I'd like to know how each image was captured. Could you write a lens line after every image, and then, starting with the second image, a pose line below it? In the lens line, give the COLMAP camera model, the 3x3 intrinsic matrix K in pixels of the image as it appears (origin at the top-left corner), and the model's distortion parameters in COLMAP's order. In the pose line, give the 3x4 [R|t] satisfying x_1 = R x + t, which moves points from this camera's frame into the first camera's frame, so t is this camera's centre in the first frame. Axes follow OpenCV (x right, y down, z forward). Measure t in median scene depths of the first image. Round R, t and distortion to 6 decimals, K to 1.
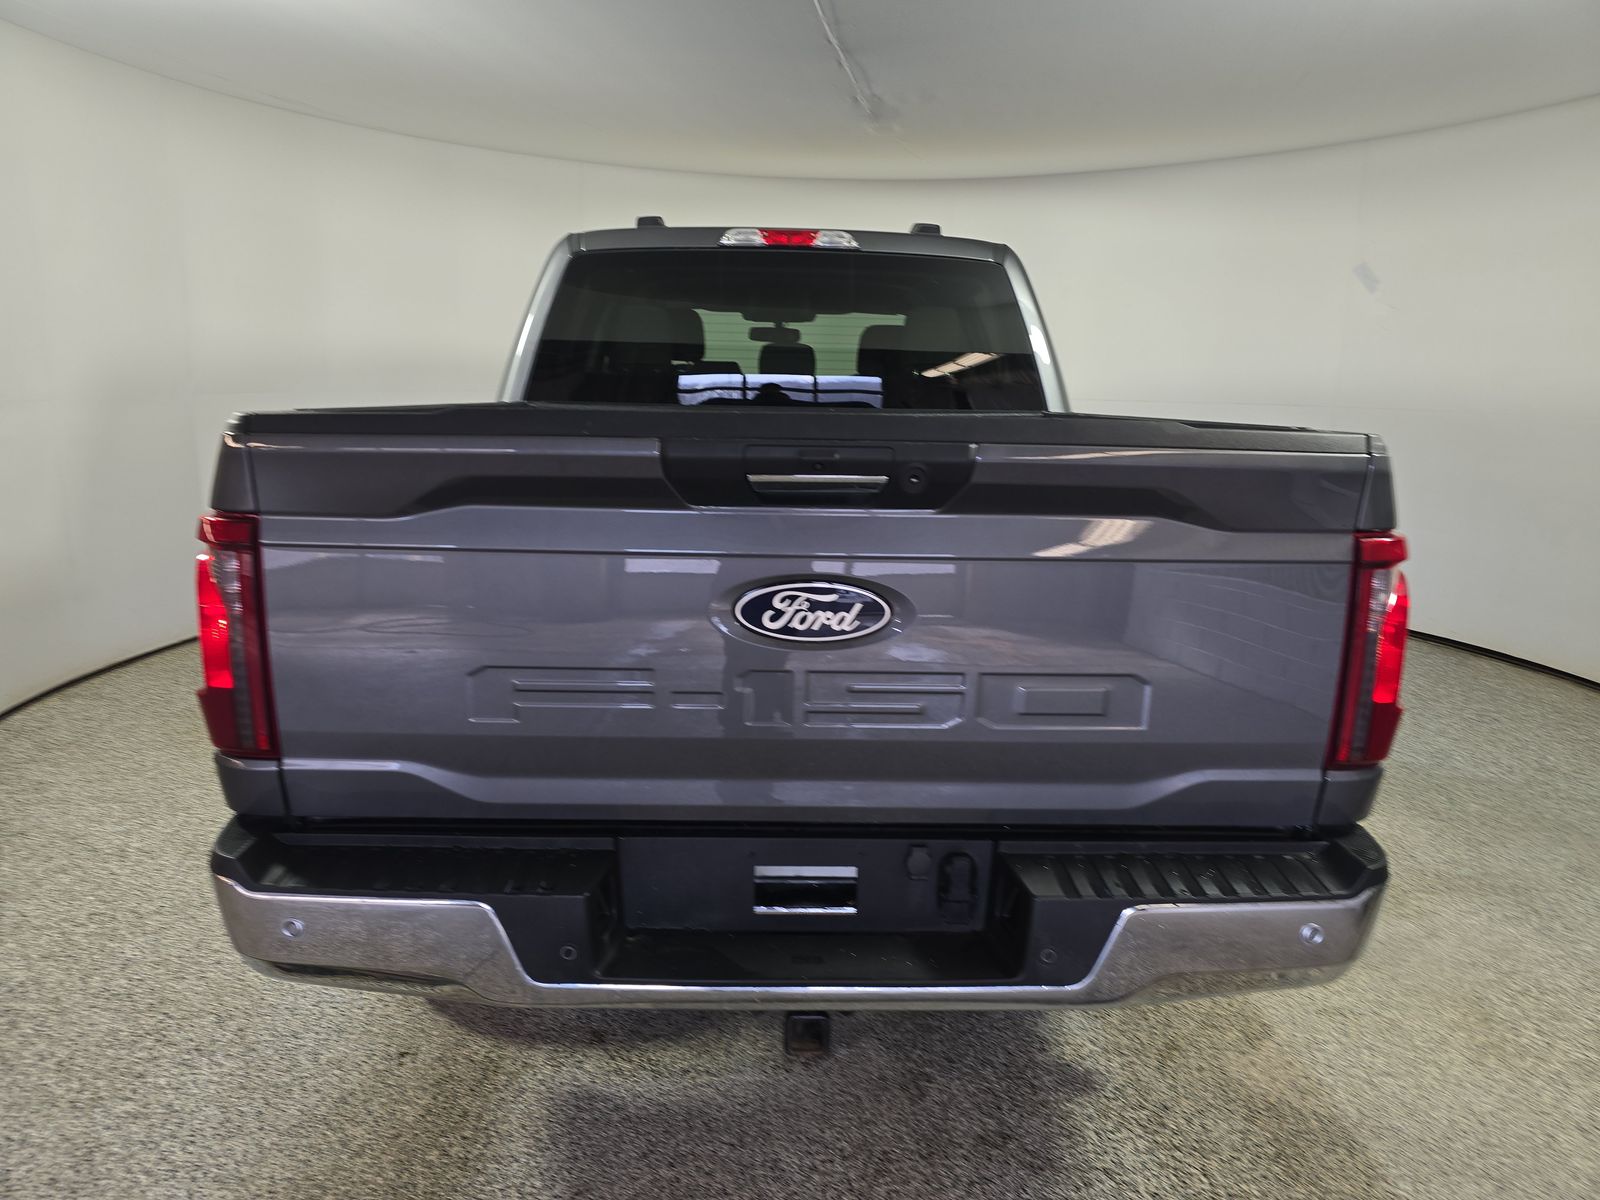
lens RADIAL K [[1089.0, 0, 800.0], [0, 1089.0, 600.0], [0, 0, 1]] dist [0.043064, -0.046389]
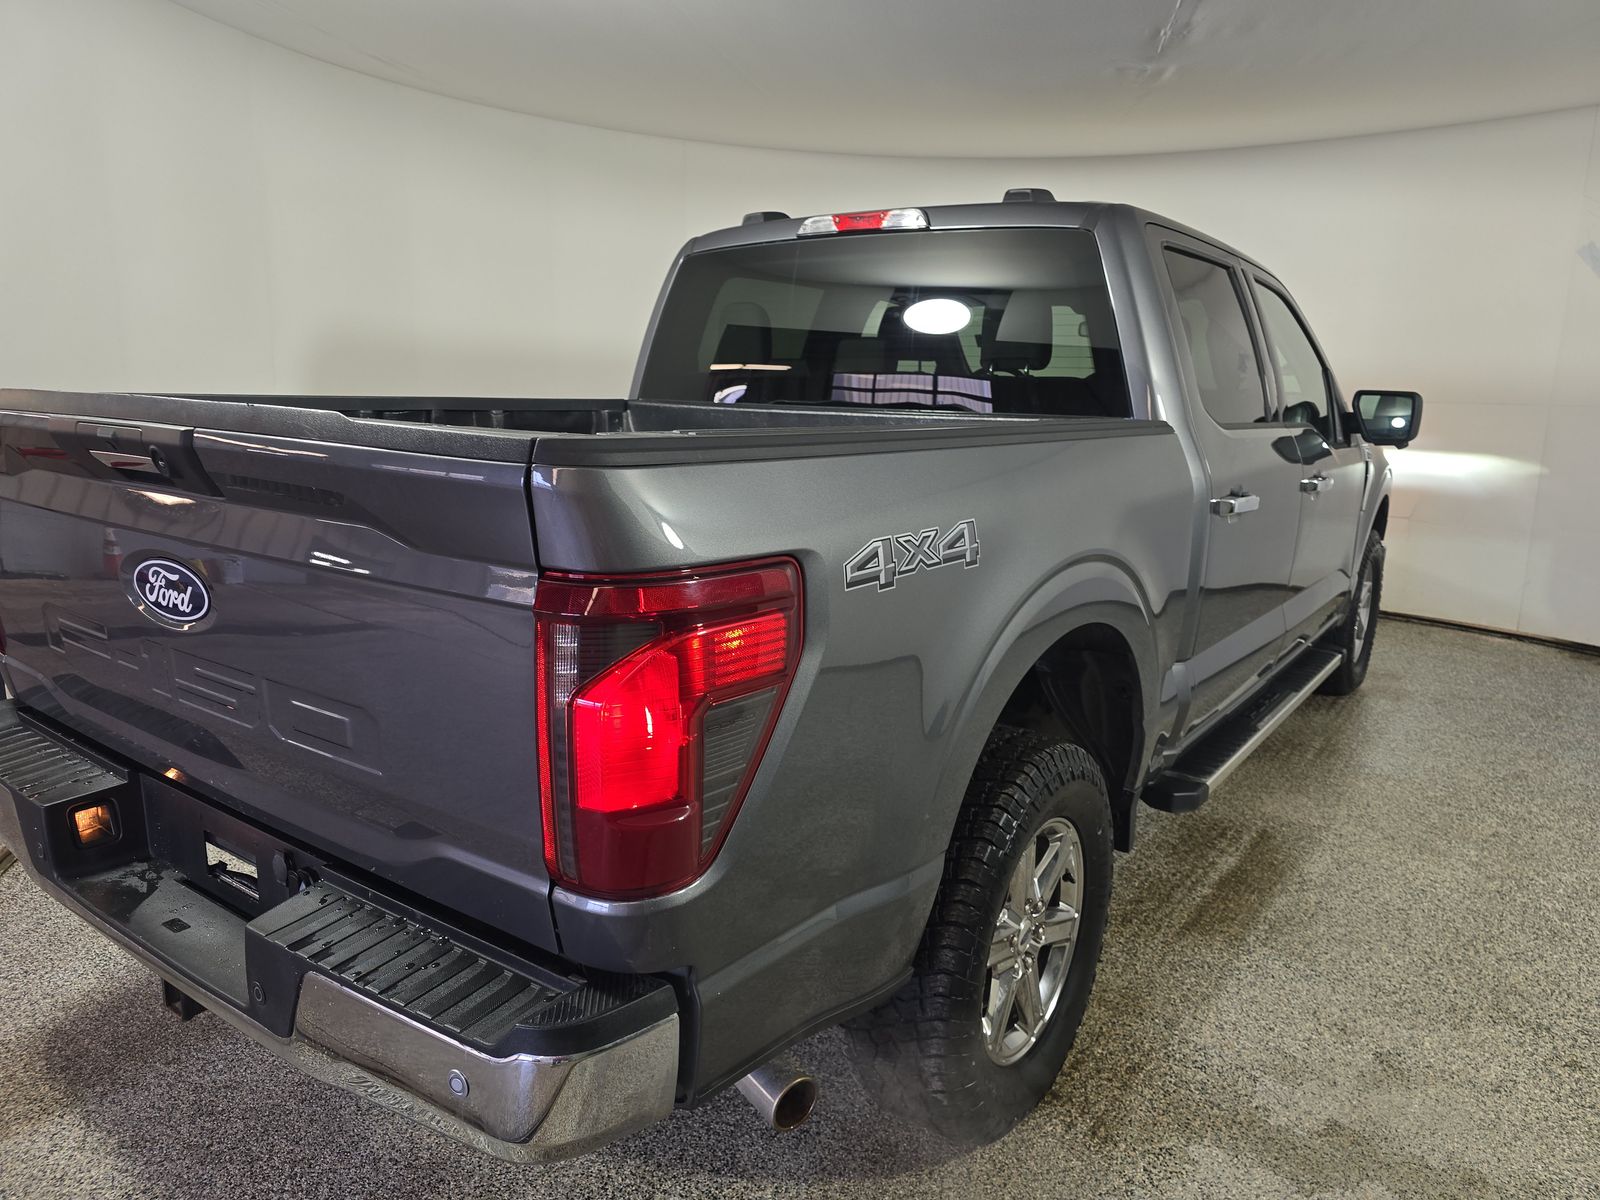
lens RADIAL K [[1089.0, 0, 800.0], [0, 1089.0, 600.0], [0, 0, 1]] dist [0.043064, -0.046389]
pose [[0.788801, 0.117945, -0.603227, 0.528639], [-0.126078, 0.991596, 0.029016, -0.040169], [0.601579, 0.053166, 0.797042, 0.262070]]
